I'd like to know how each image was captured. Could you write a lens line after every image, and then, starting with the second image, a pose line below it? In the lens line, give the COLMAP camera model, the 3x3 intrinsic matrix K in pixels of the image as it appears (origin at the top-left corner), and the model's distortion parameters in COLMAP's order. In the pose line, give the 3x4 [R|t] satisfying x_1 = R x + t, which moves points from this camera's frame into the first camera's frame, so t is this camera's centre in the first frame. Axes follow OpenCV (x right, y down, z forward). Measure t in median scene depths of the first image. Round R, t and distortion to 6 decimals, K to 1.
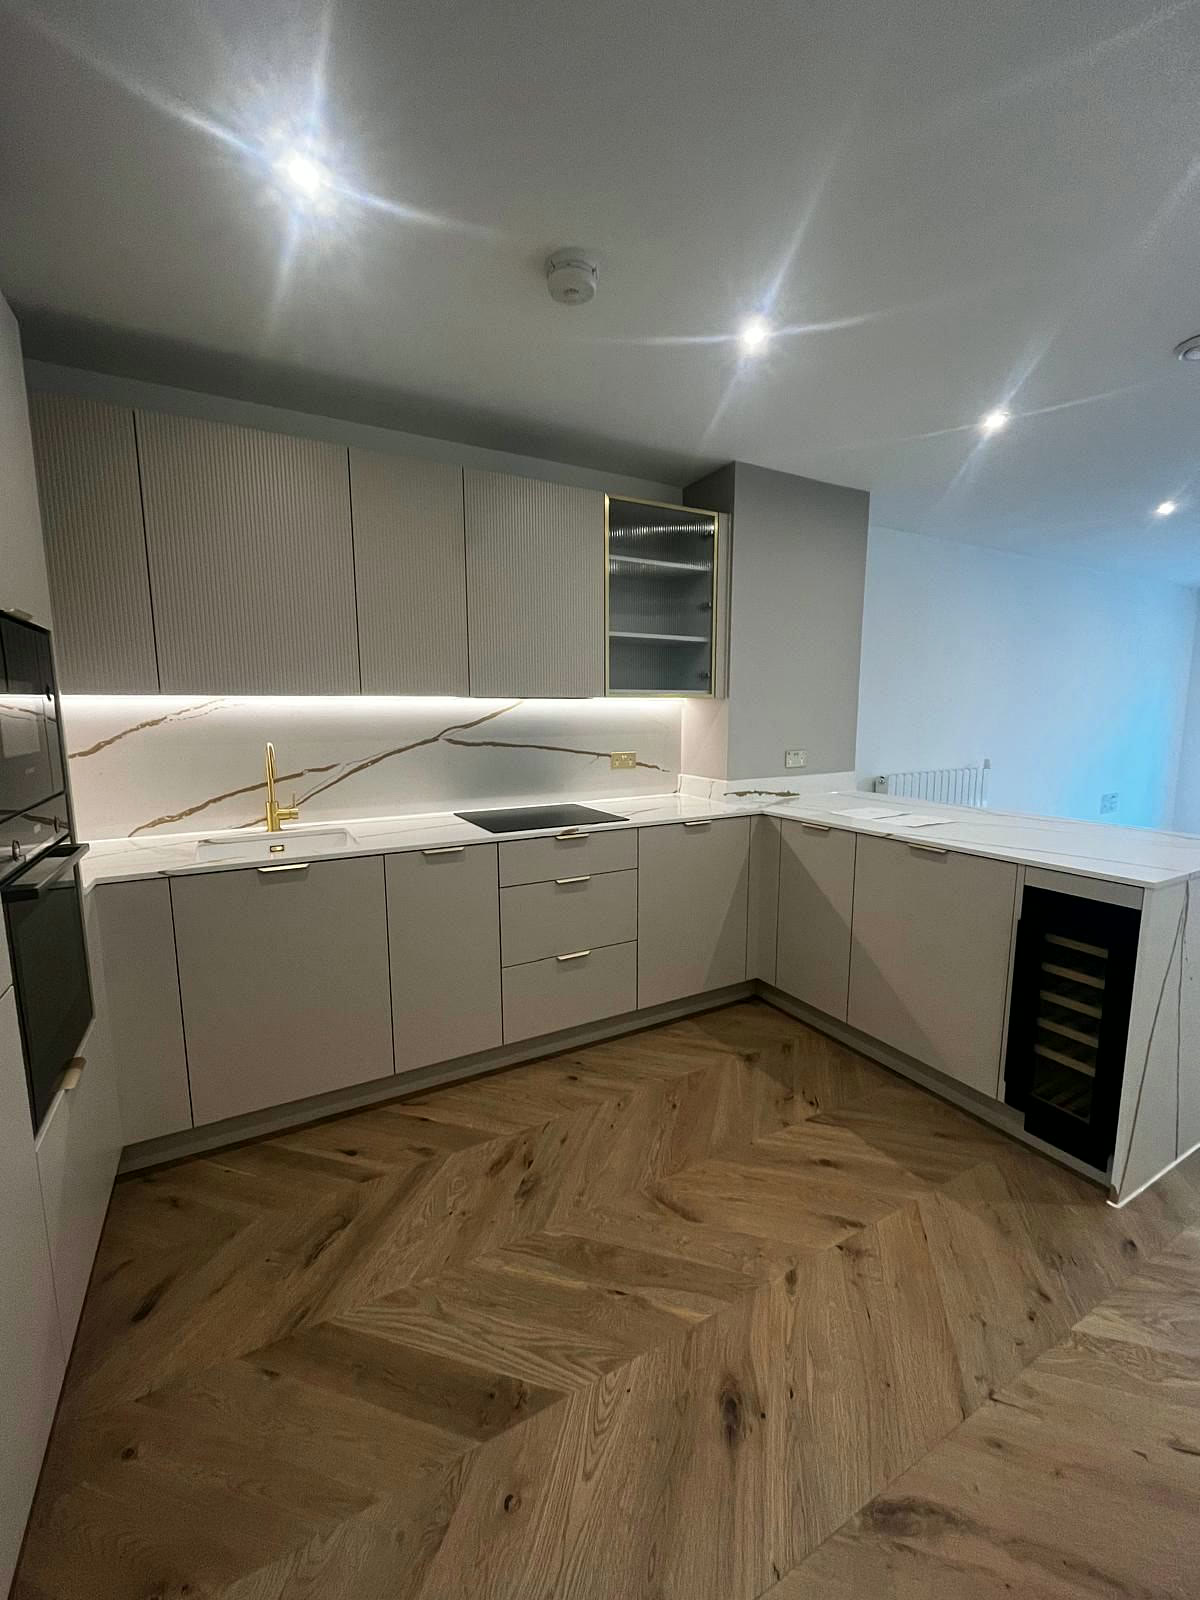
lens RADIAL K [[649.3, 0, 600.8], [0, 649.3, 793.2], [0, 0, 1]] dist [-0.000220, 0.000316]
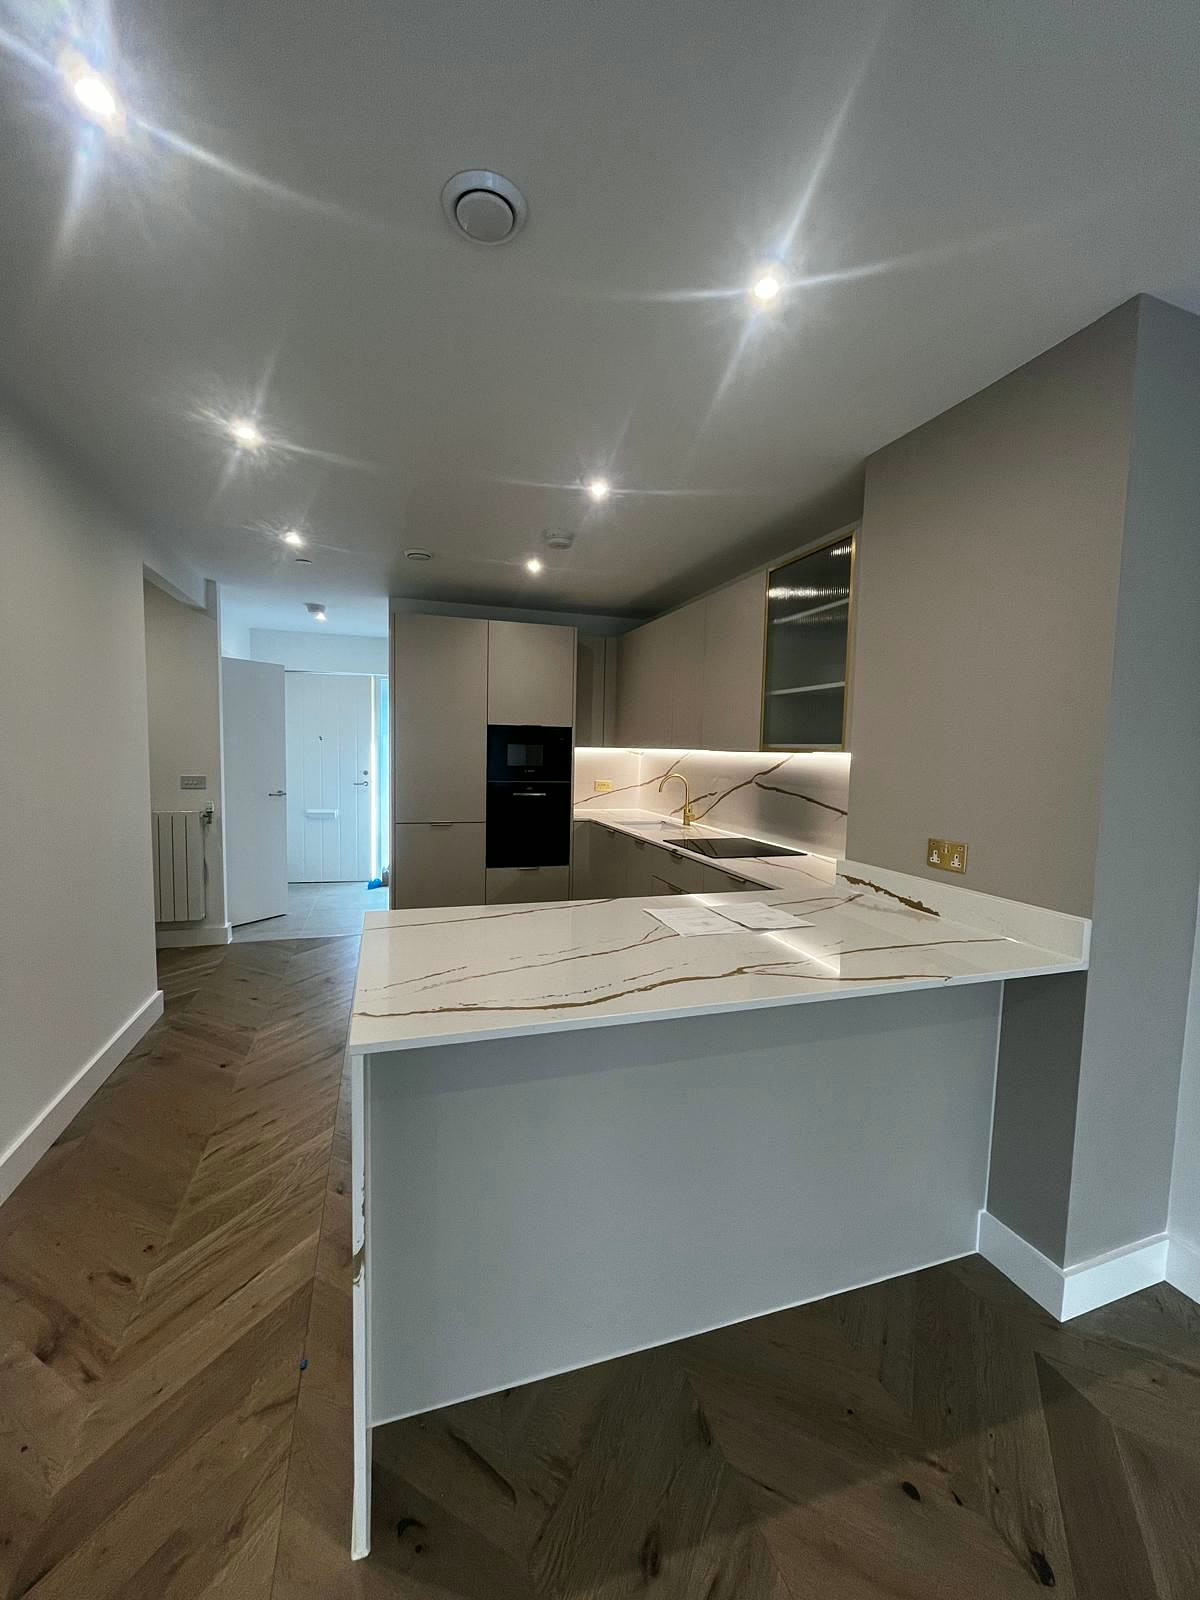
lens RADIAL K [[649.3, 0, 603.2], [0, 649.3, 803.4], [0, 0, 1]] dist [-0.000220, 0.000316]
pose [[-0.185422, 0.081032, -0.979312, 1.088388], [-0.154911, 0.981722, 0.110562, -0.135853], [0.970372, 0.172207, -0.169480, 0.912325]]
